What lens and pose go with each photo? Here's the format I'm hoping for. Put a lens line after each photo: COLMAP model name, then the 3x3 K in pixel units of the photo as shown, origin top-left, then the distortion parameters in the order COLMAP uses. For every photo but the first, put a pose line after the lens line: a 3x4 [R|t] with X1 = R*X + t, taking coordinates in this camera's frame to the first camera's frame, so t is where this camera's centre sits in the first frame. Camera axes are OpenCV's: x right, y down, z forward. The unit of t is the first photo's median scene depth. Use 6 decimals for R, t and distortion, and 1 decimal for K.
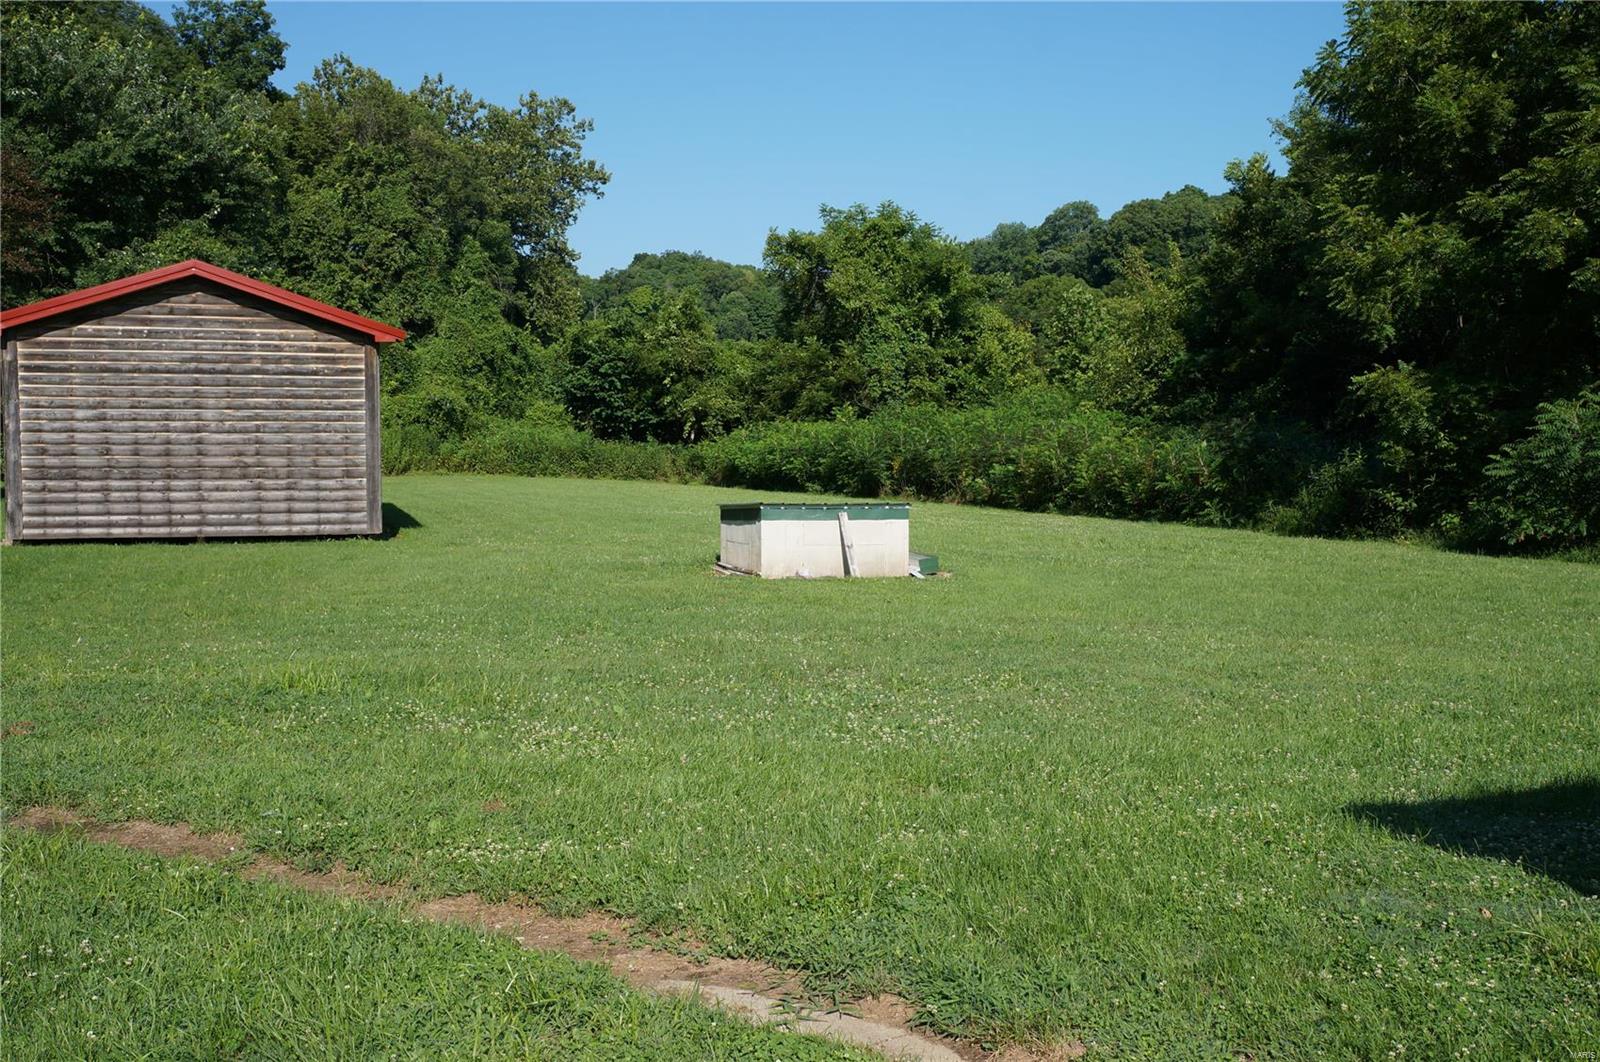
lens RADIAL K [[1673.1, 0, 800.0], [0, 1673.1, 531.0], [0, 0, 1]] dist [-0.082181, 0.300778]
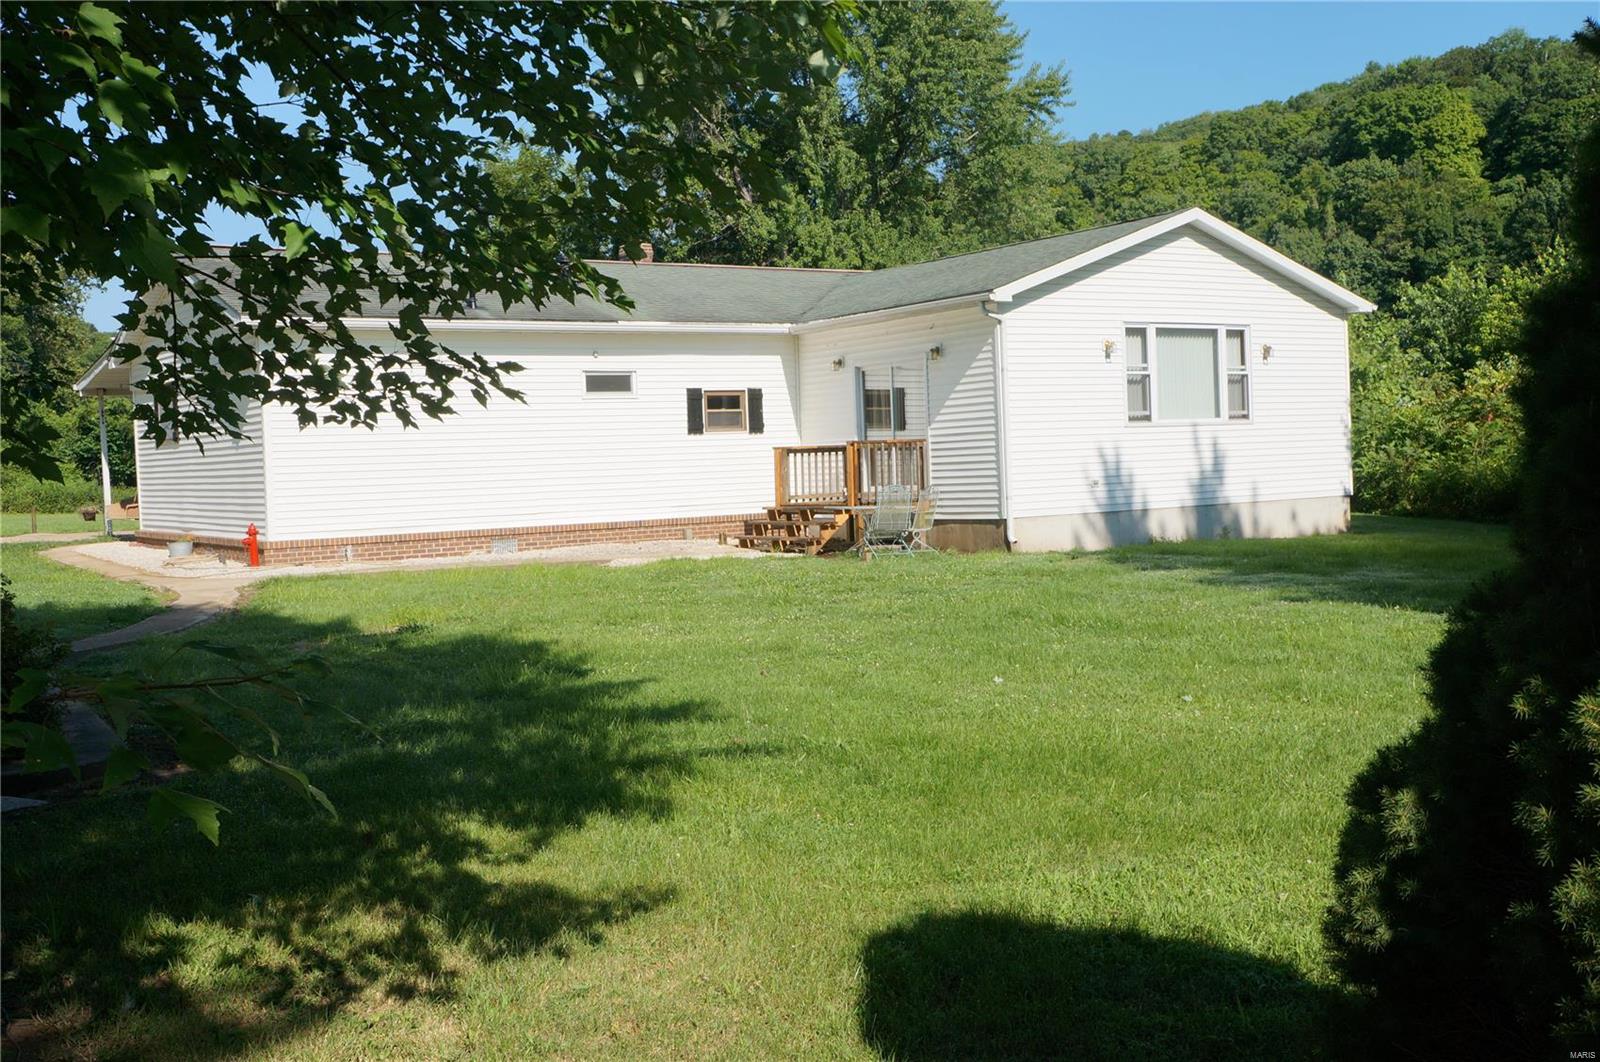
lens RADIAL K [[1634.4, 0, 813.4], [0, 1634.4, 529.8], [0, 0, 1]] dist [-0.074452, 0.221814]
pose [[0.960755, -0.041740, 0.274241, 0.081011], [0.048161, 0.998700, -0.016719, 0.034526], [-0.273186, 0.029271, 0.961516, -0.500653]]
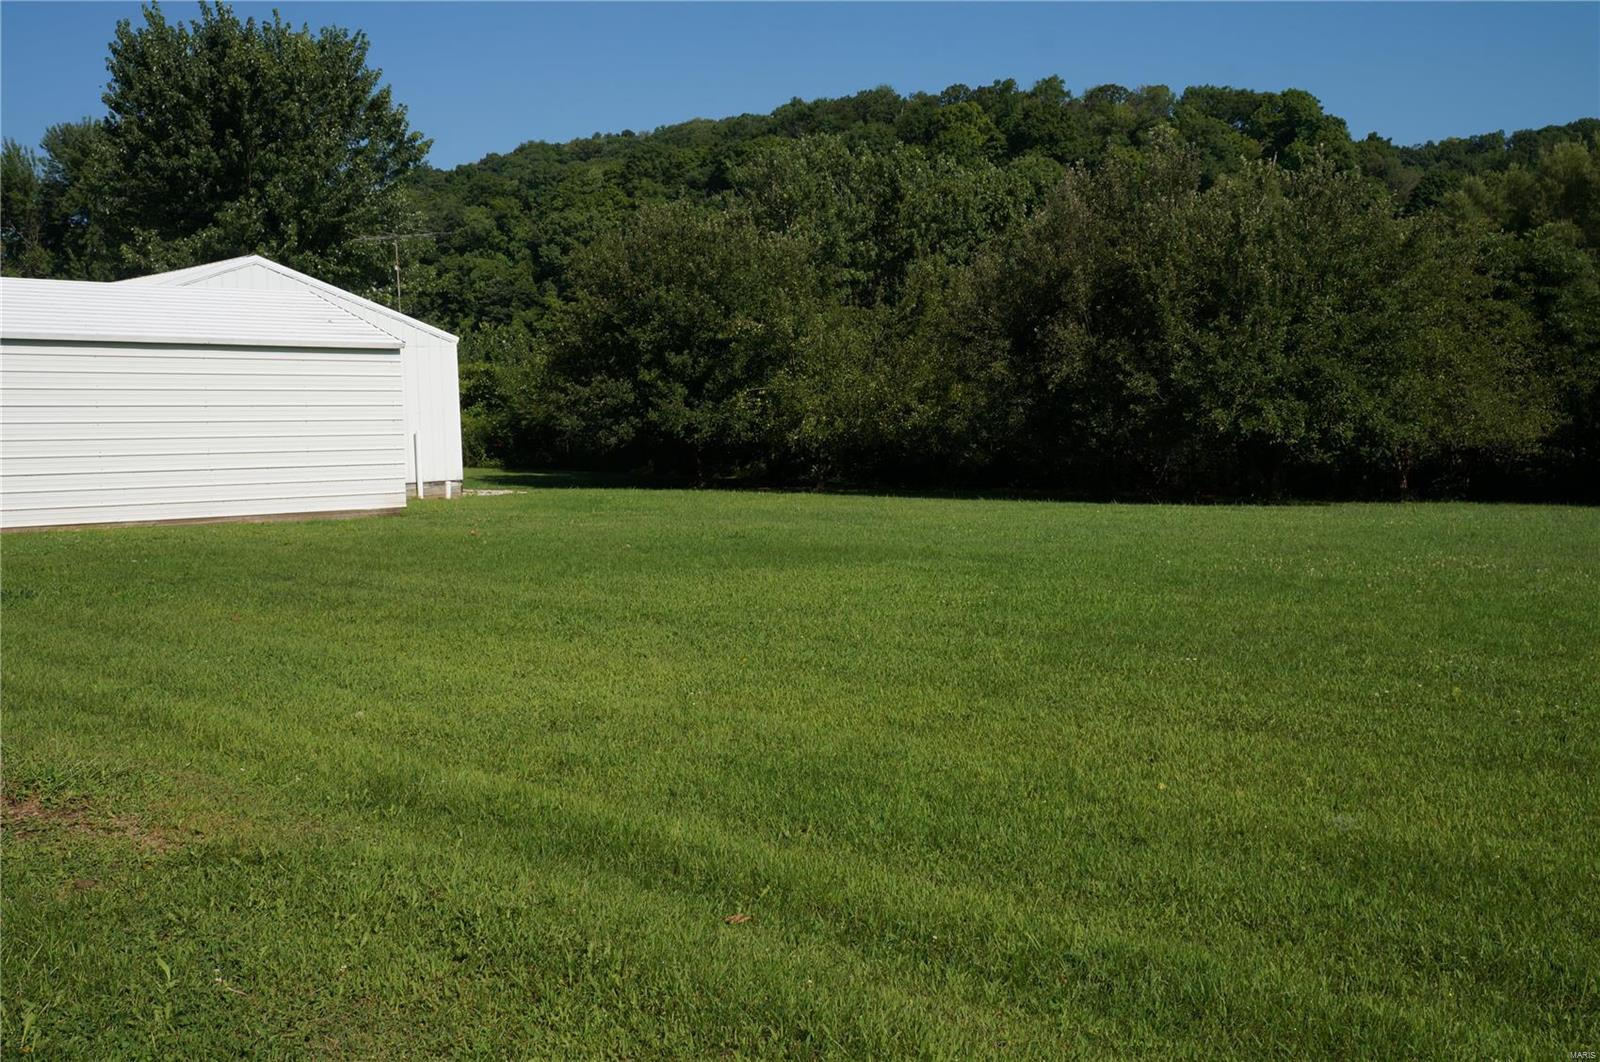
lens RADIAL K [[1634.4, 0, 813.4], [0, 1634.4, 529.8], [0, 0, 1]] dist [-0.074452, 0.221814]
pose [[0.861645, -0.051425, 0.504900, 0.116830], [0.050192, 0.998611, 0.016054, 0.076110], [-0.505024, 0.011509, 0.863029, -1.202103]]
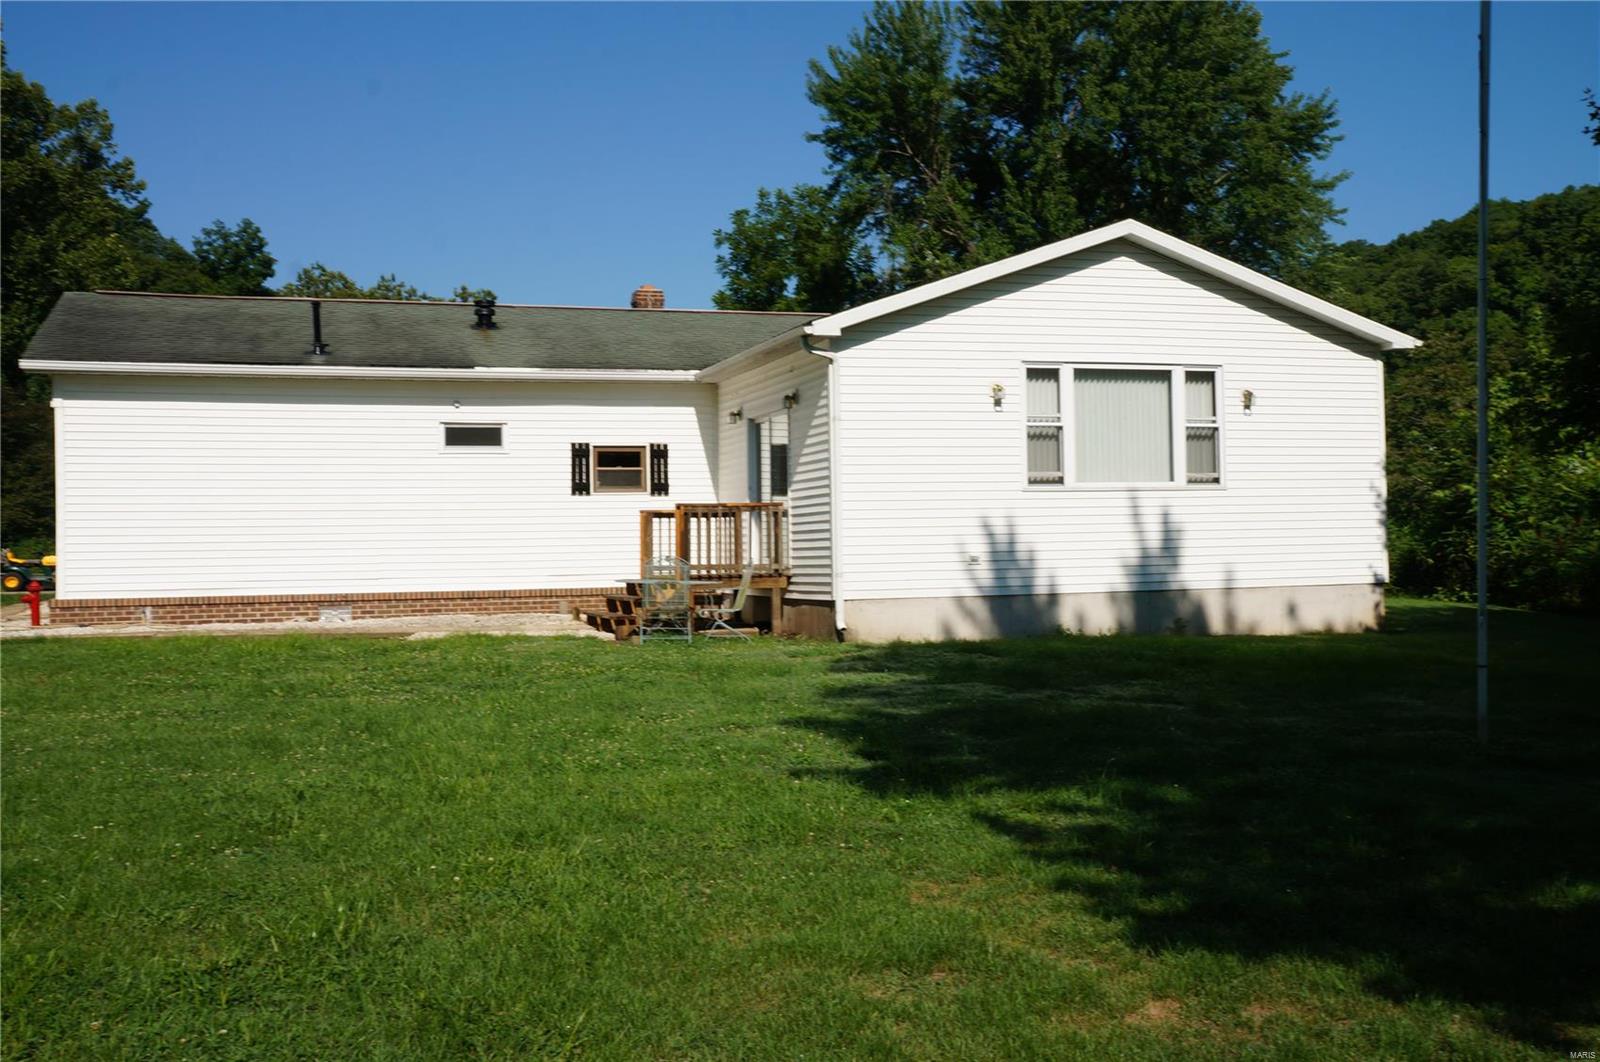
lens RADIAL K [[1634.4, 0, 813.4], [0, 1634.4, 529.8], [0, 0, 1]] dist [-0.074452, 0.221814]
pose [[0.999929, -0.011354, 0.003653, 0.187397], [0.011578, 0.997570, -0.068706, 0.035402], [-0.002864, 0.068744, 0.997630, -0.469523]]
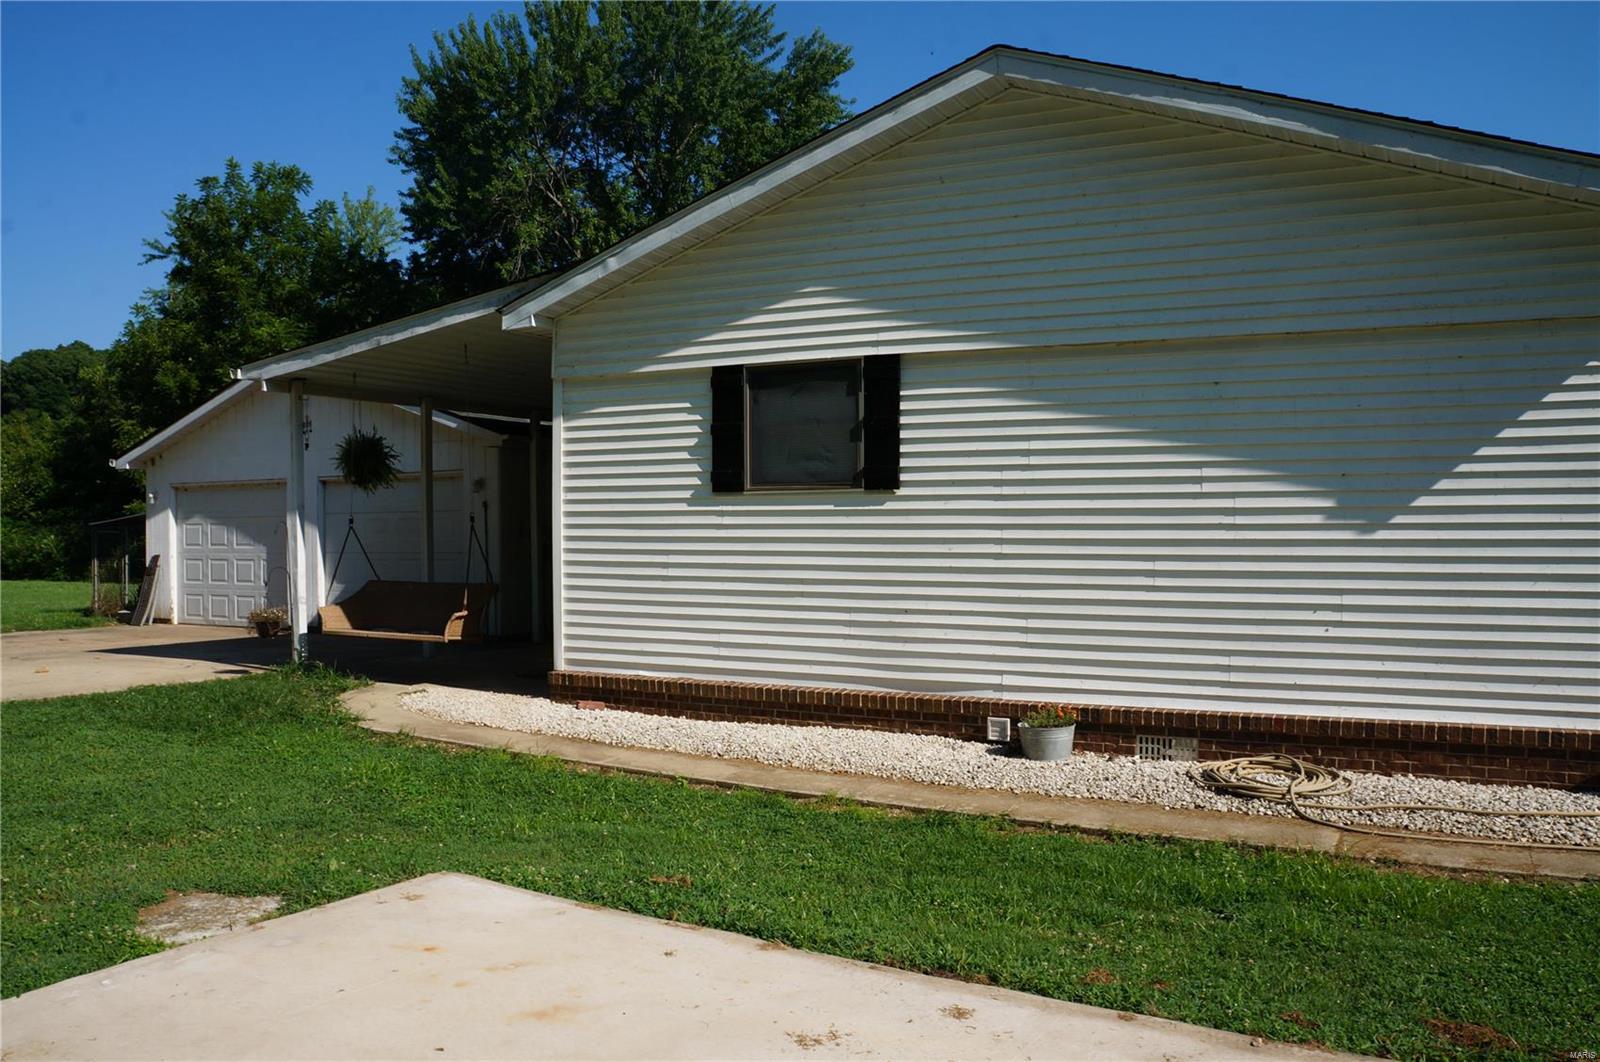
lens RADIAL K [[1249.4, 0, 810.4], [0, 1249.4, 521.6], [0, 0, 1]] dist [-0.173554, 0.119828]
pose [[0.712827, 0.002050, 0.701337, -0.036273], [0.044158, 0.997880, -0.047798, 0.013186], [-0.699948, 0.065041, 0.711226, -0.226595]]
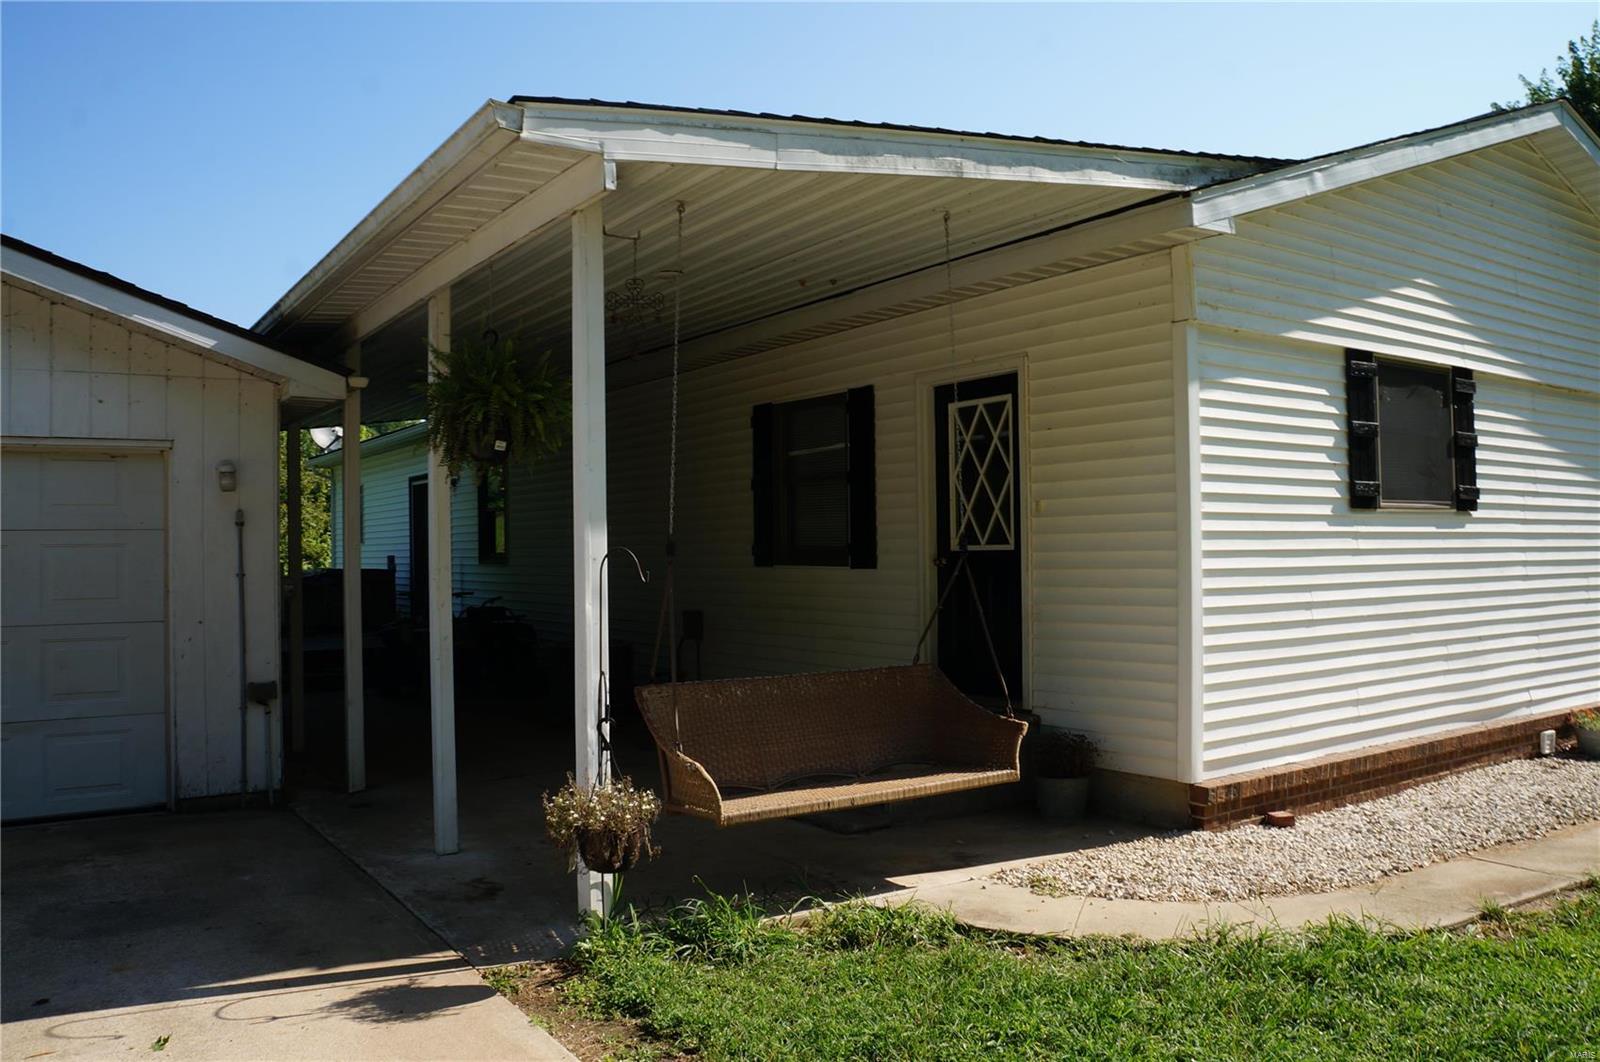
lens RADIAL K [[1249.4, 0, 810.4], [0, 1249.4, 521.6], [0, 0, 1]] dist [-0.173554, 0.119828]
pose [[-0.275900, 0.028982, 0.960749, -0.035064], [0.069437, 0.997535, -0.010152, 0.003120], [-0.958675, 0.063911, -0.277233, -0.067356]]
